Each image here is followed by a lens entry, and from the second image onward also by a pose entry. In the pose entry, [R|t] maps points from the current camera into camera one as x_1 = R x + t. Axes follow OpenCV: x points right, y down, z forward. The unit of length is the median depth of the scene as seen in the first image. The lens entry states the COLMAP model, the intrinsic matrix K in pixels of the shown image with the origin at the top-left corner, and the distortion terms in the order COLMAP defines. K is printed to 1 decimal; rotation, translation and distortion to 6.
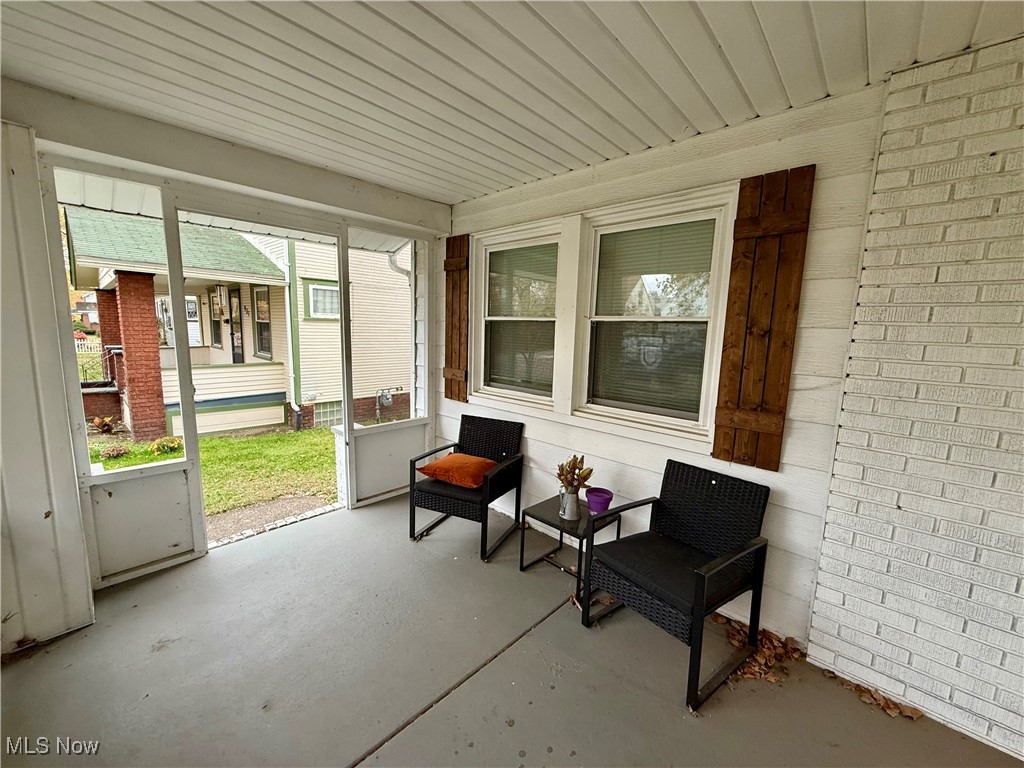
lens RADIAL K [[412.9, 0, 512.0], [0, 412.9, 384.0], [0, 0, 1]] dist [-0.001403, -0.000447]
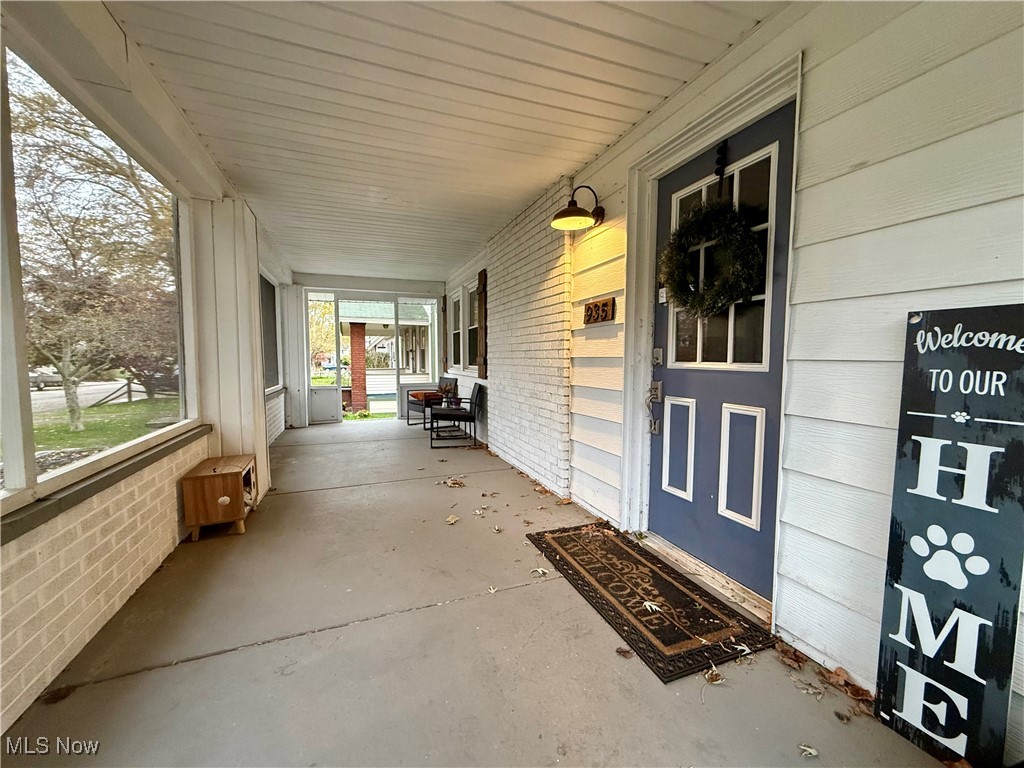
lens RADIAL K [[412.9, 0, 512.0], [0, 412.9, 384.0], [0, 0, 1]] dist [-0.001403, -0.000447]
pose [[0.898623, -0.001723, -0.438719, 0.540079], [-0.033415, 0.996819, -0.072359, 0.119009], [0.437448, 0.079683, 0.895706, -0.354388]]
